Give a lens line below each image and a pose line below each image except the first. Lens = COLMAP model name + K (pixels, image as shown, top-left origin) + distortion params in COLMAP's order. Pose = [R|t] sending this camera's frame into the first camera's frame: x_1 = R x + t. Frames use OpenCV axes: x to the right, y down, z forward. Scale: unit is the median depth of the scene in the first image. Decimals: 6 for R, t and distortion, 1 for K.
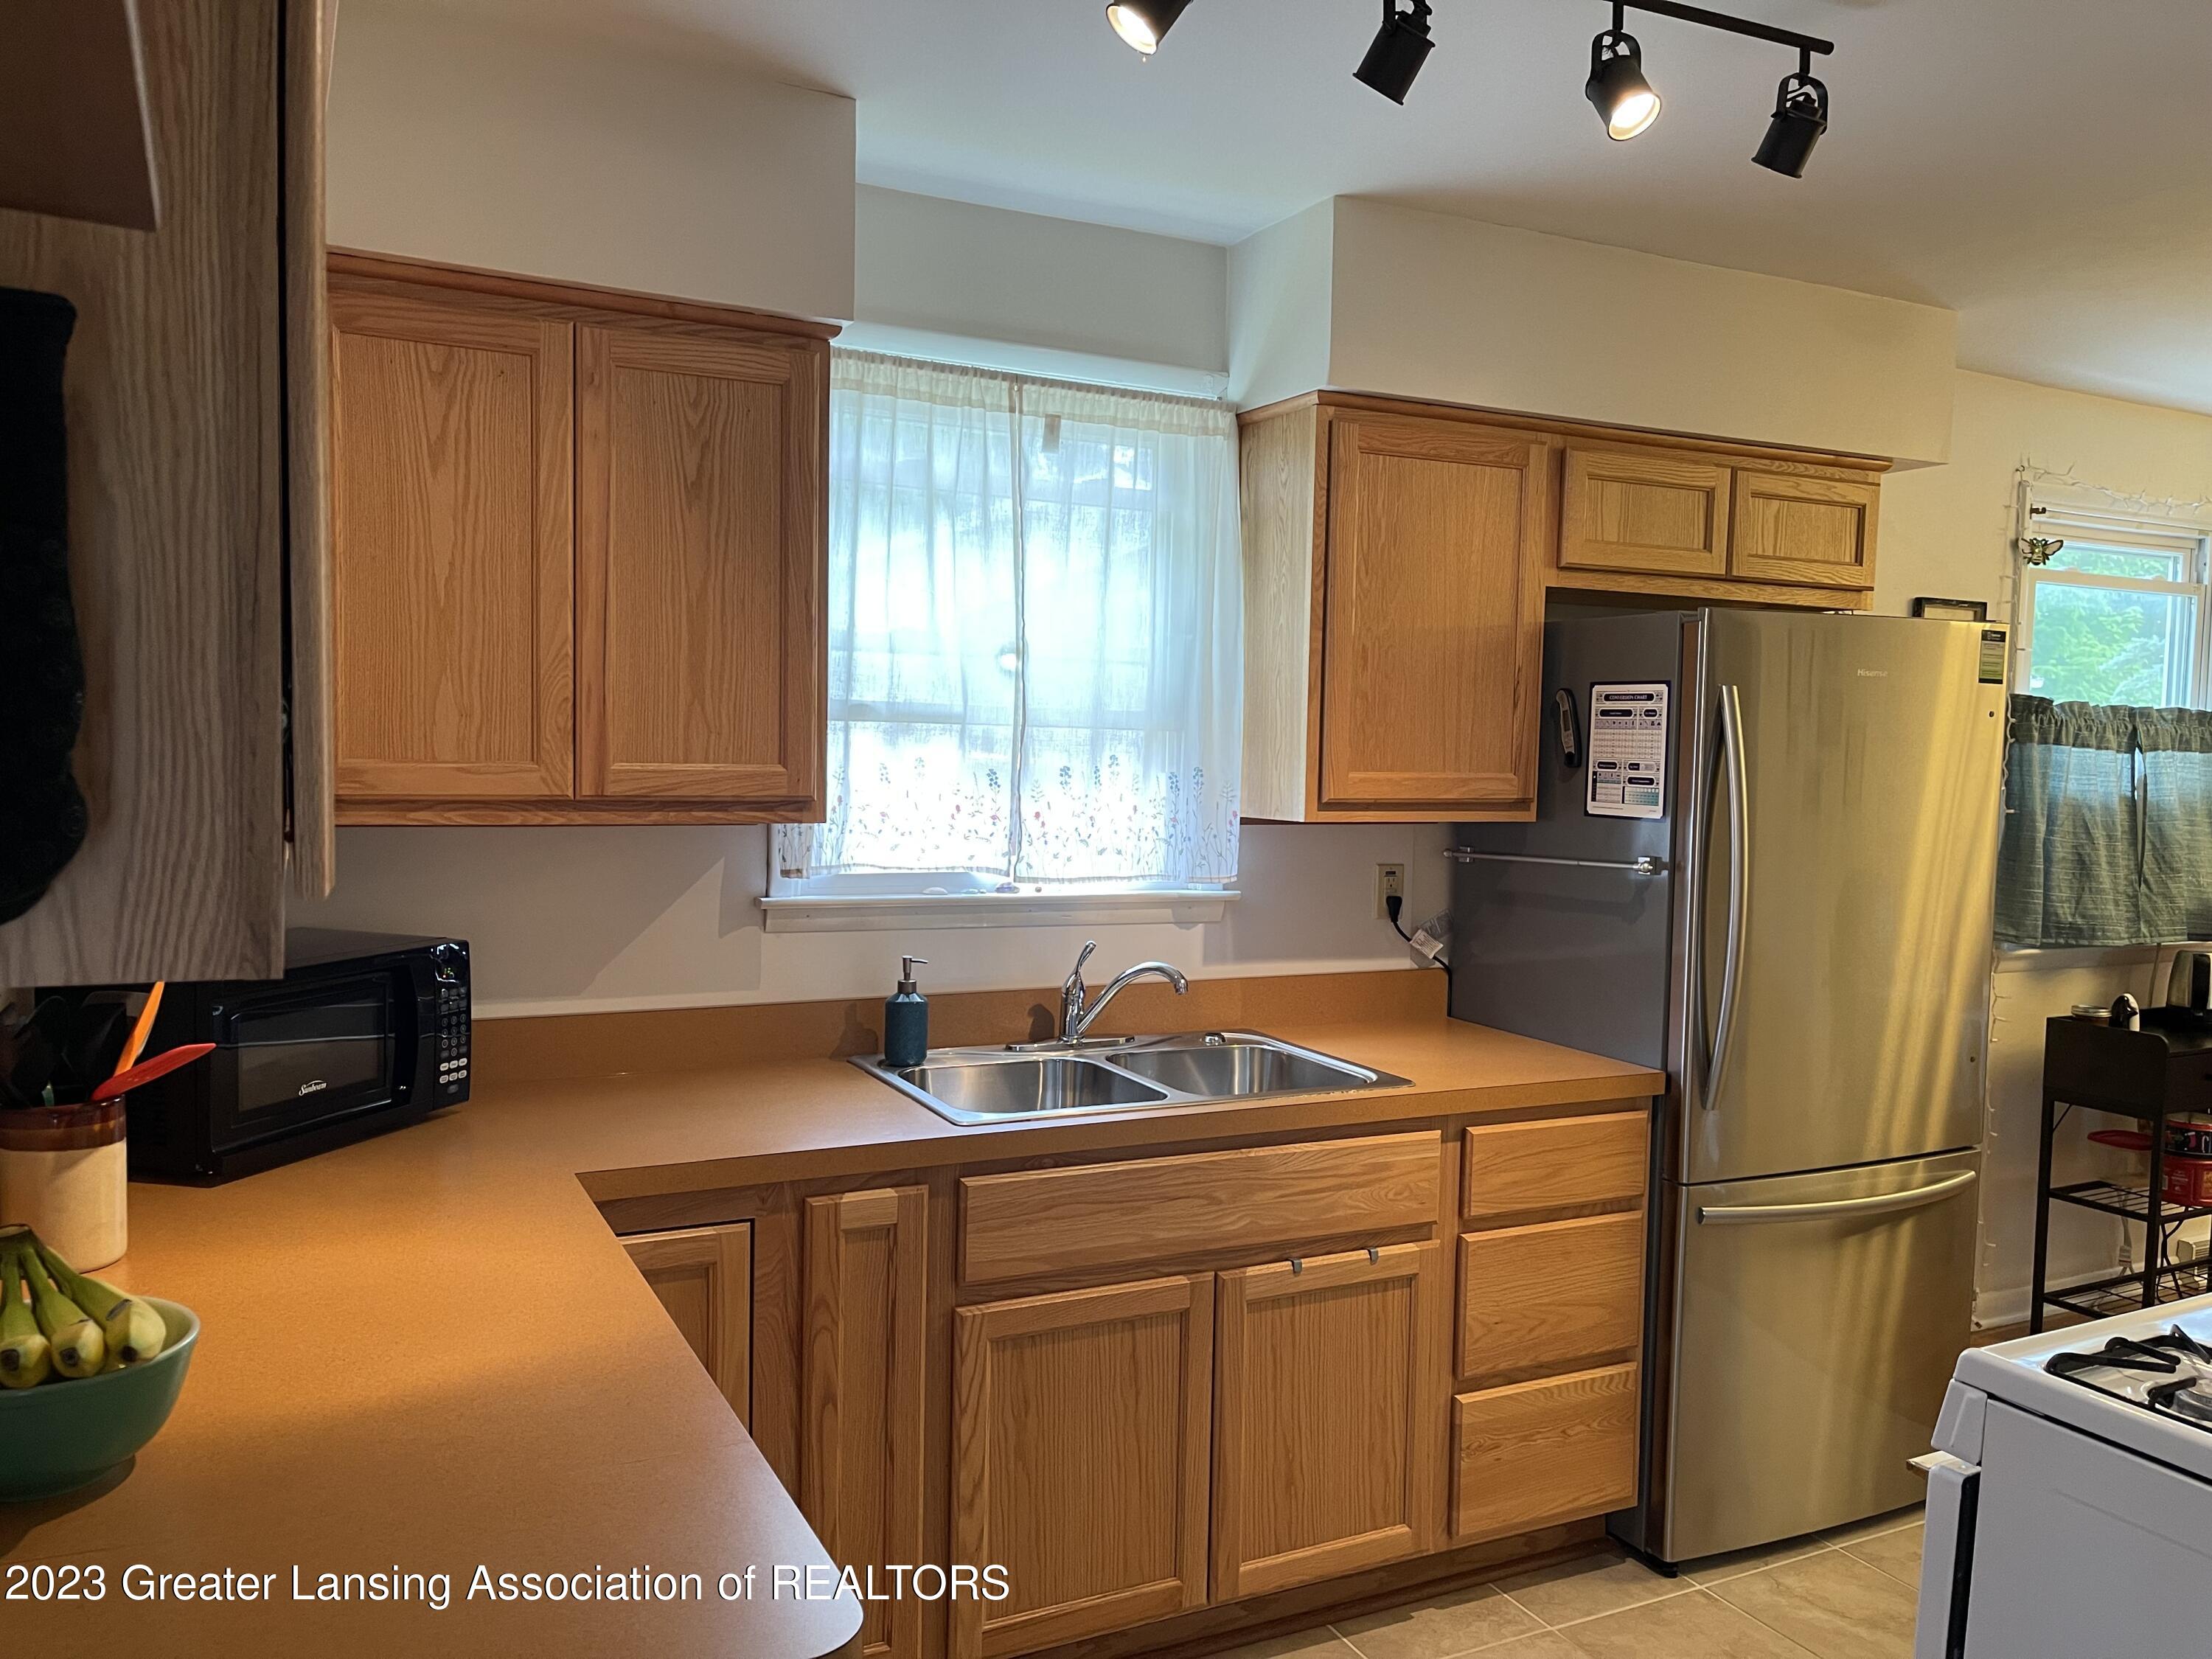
lens RADIAL K [[1677.1, 0, 1103.1], [0, 1677.1, 833.3], [0, 0, 1]] dist [0.010040, 0.002231]
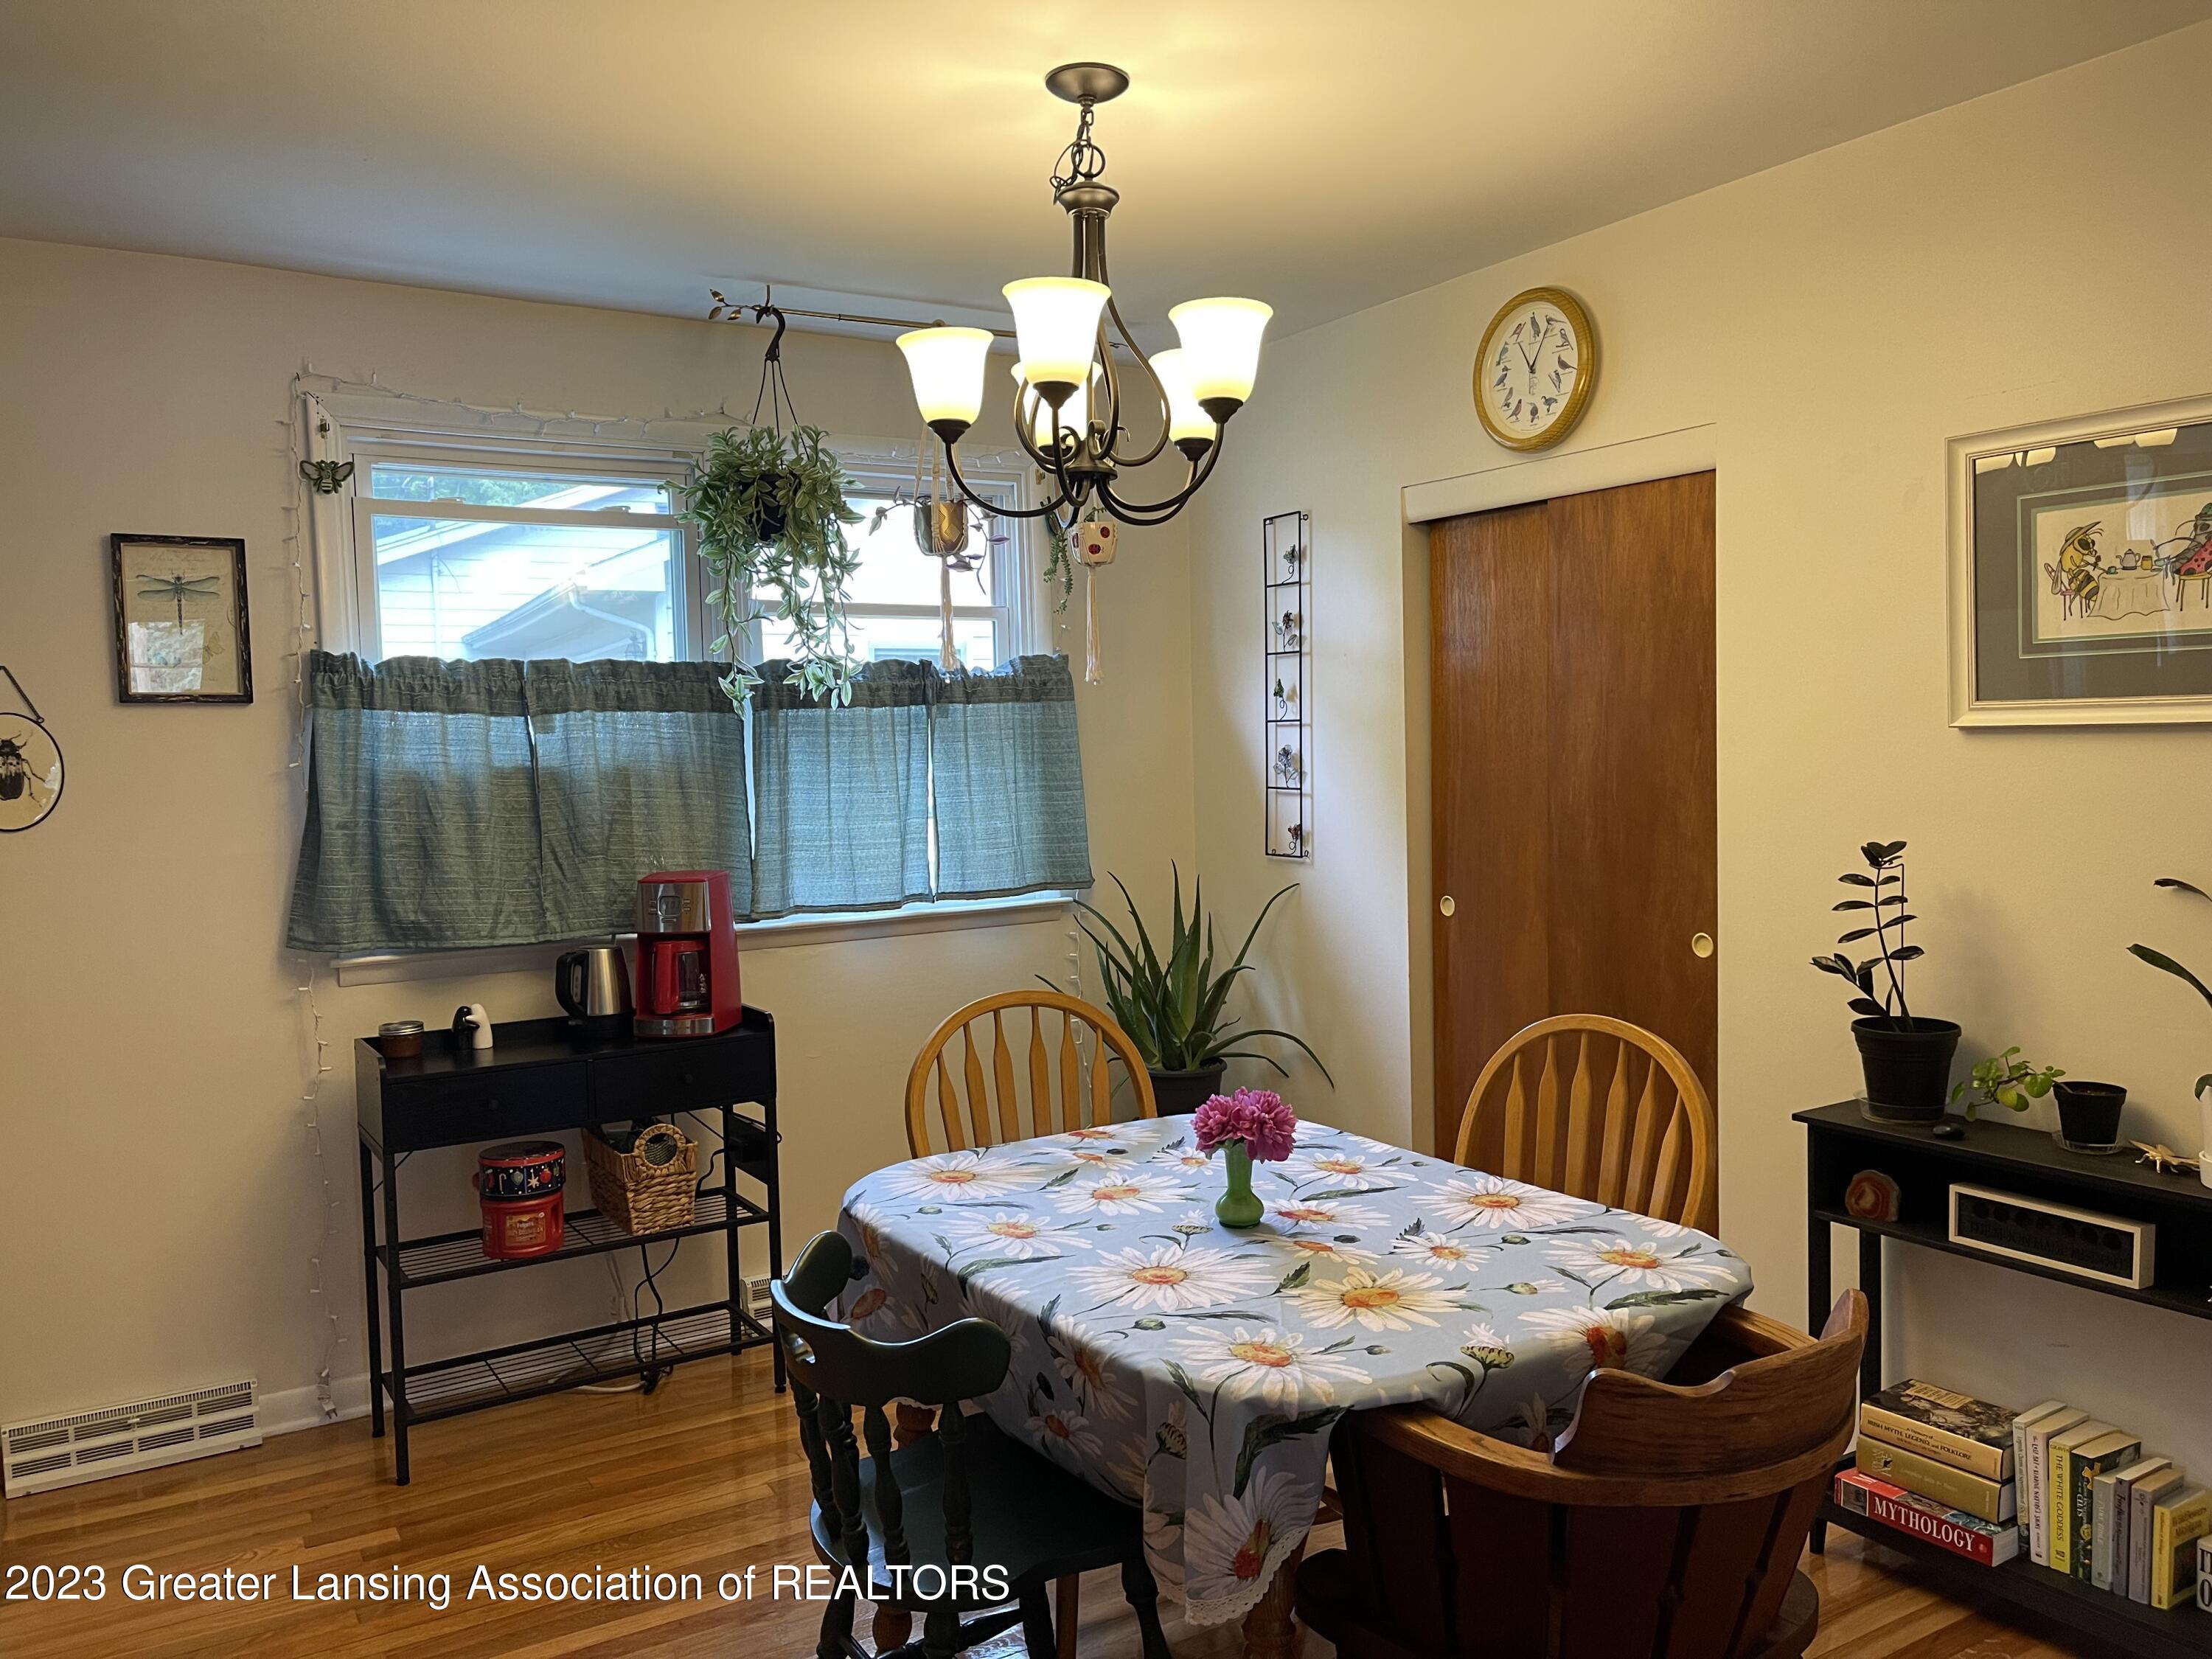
lens RADIAL K [[1677.1, 0, 1106.6], [0, 1677.1, 826.6], [0, 0, 1]] dist [0.010040, 0.002231]
pose [[0.994738, -0.048789, 0.090094, 0.842644], [0.049782, 0.998721, -0.008806, 0.030460], [-0.089549, 0.013245, 0.995894, 0.142191]]
